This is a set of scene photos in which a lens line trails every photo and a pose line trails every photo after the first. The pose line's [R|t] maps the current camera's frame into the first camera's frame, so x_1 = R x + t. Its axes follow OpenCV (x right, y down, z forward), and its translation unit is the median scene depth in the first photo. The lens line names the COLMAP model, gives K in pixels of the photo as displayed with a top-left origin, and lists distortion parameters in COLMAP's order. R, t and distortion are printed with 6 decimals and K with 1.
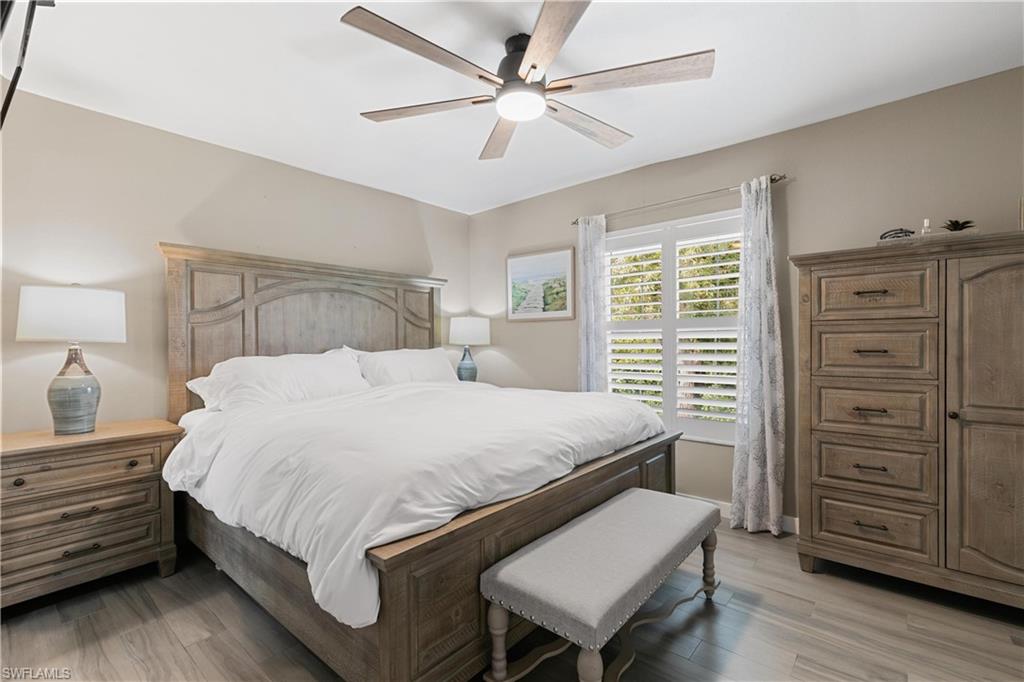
lens RADIAL K [[456.7, 0, 512.5], [0, 456.7, 343.9], [0, 0, 1]] dist [0.010024, -0.002136]
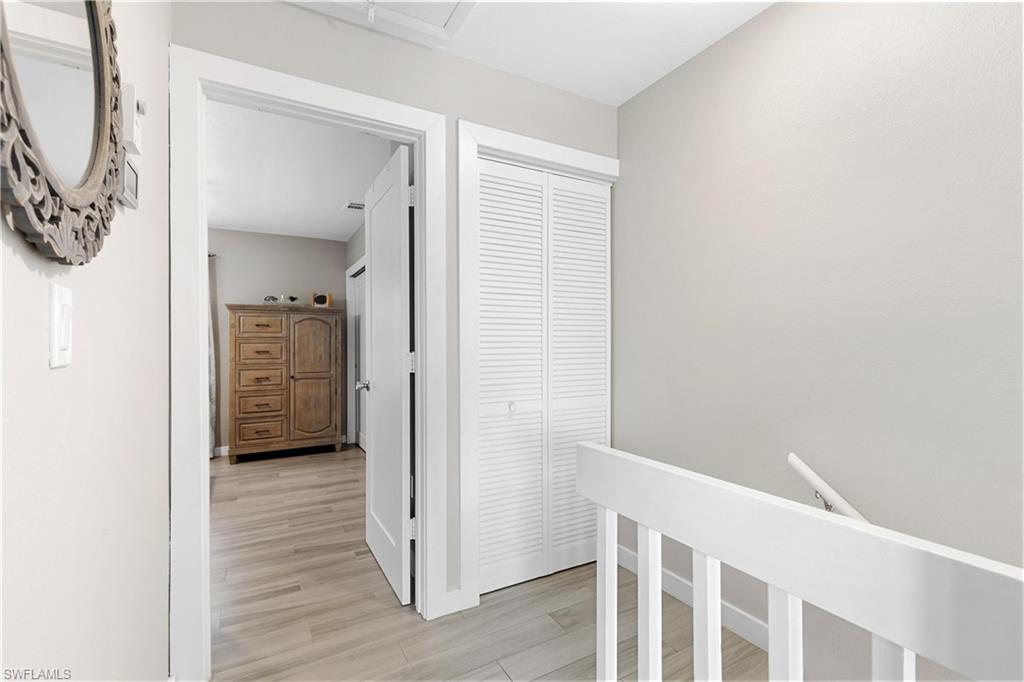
lens RADIAL K [[456.7, 0, 511.3], [0, 456.7, 343.5], [0, 0, 1]] dist [0.010024, -0.002136]
pose [[0.339788, 0.008654, 0.940462, -0.828511], [0.009969, 0.999868, -0.012803, 0.015154], [-0.940449, 0.013725, 0.339657, -0.819366]]
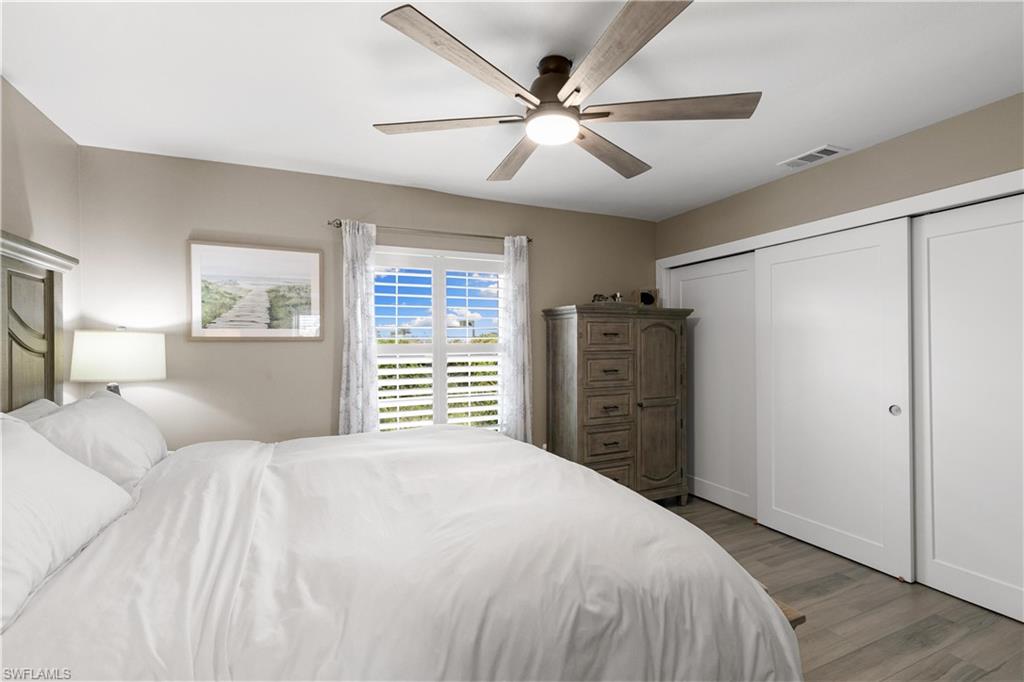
lens RADIAL K [[456.7, 0, 513.6], [0, 456.7, 341.5], [0, 0, 1]] dist [0.010024, -0.002136]
pose [[0.420002, 0.012423, 0.907438, -0.762520], [0.010328, 0.999776, -0.018467, -0.056748], [-0.907464, 0.017128, 0.419780, 0.598288]]
